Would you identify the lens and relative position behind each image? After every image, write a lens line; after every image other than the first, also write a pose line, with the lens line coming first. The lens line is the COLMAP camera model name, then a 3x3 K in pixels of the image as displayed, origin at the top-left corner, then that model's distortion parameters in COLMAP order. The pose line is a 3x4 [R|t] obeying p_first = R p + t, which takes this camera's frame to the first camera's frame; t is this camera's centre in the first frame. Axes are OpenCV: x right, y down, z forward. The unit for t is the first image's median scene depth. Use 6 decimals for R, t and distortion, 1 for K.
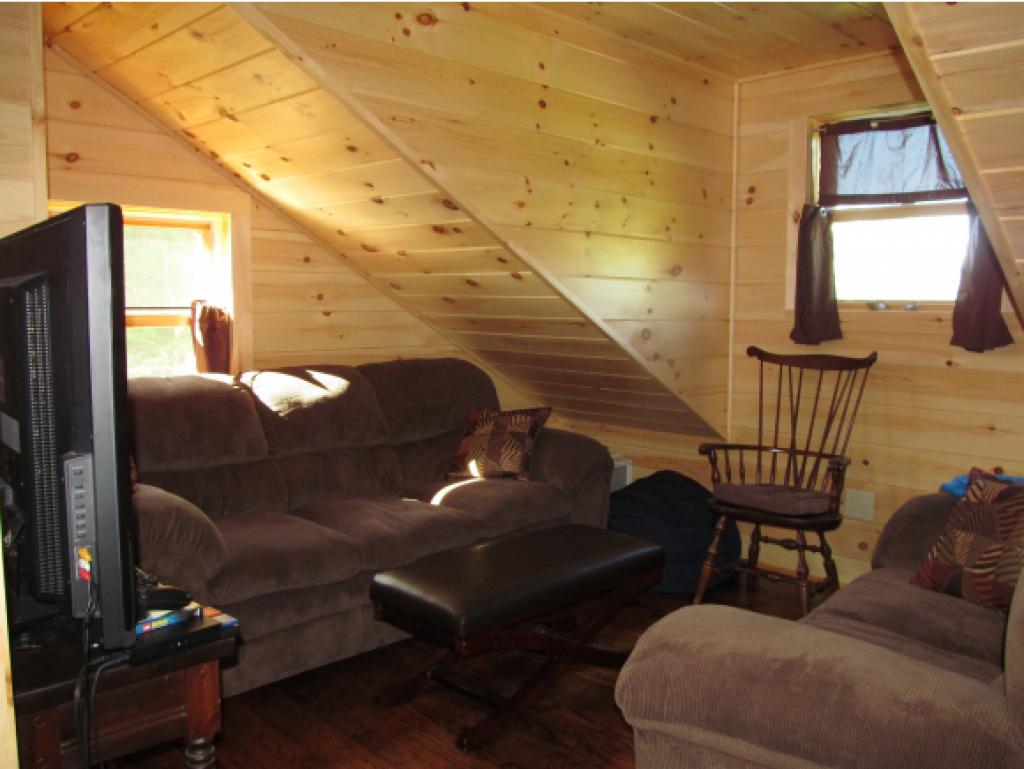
lens RADIAL K [[854.1, 0, 510.3], [0, 854.1, 375.6], [0, 0, 1]] dist [-0.058203, 0.019019]
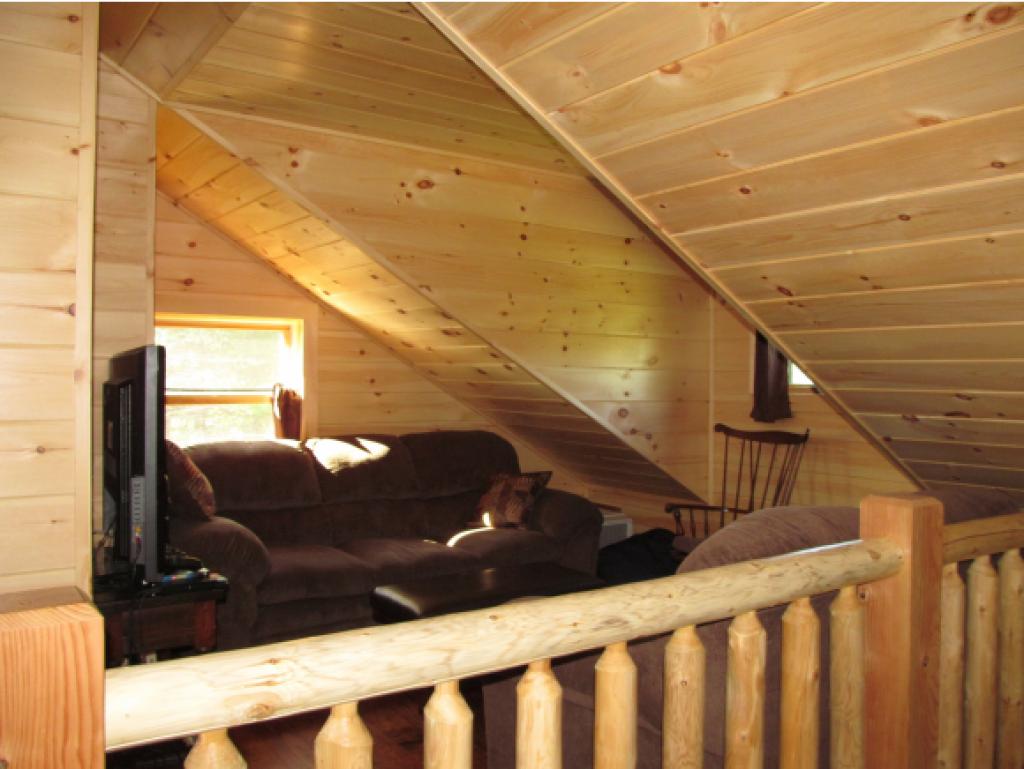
lens RADIAL K [[854.1, 0, 511.4], [0, 854.1, 374.2], [0, 0, 1]] dist [-0.058203, 0.019019]
pose [[0.986587, 0.001575, -0.163231, 0.213159], [-0.016031, 0.996055, -0.087283, 0.006428], [0.162449, 0.088729, 0.982719, -0.255261]]
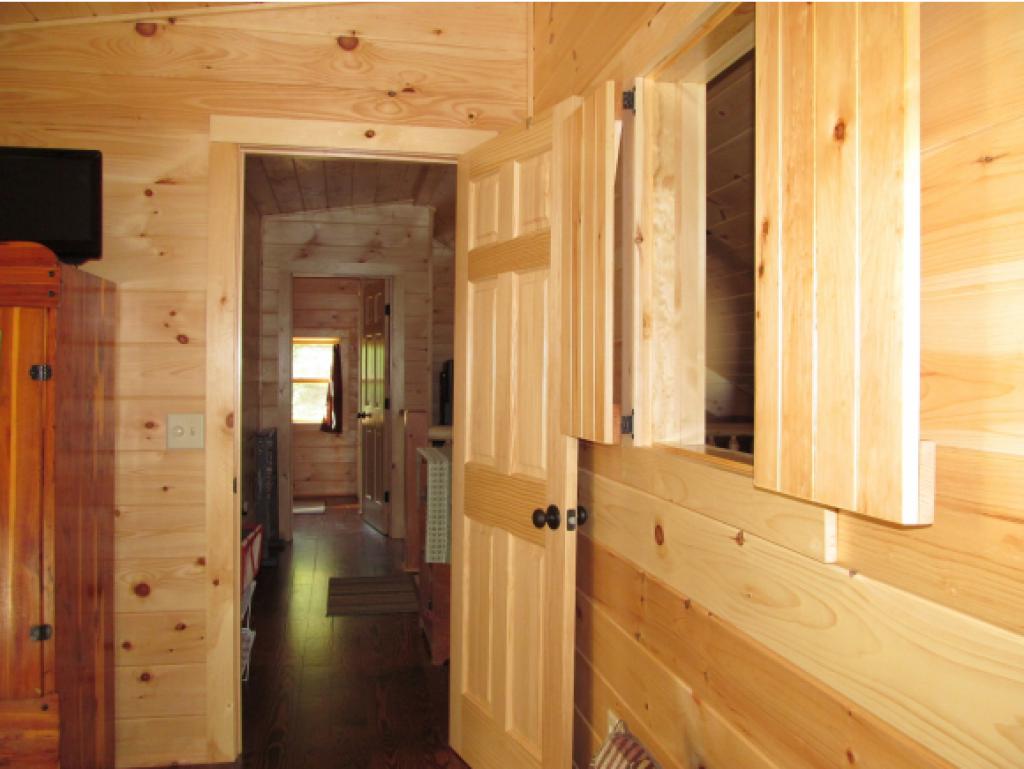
lens RADIAL K [[854.1, 0, 495.6], [0, 854.1, 368.9], [0, 0, 1]] dist [-0.058203, 0.019019]
pose [[0.833187, -0.000023, -0.552992, 1.026392], [-0.048127, 0.996203, -0.072554, 0.093796], [0.550894, 0.087065, 0.830022, -1.262246]]
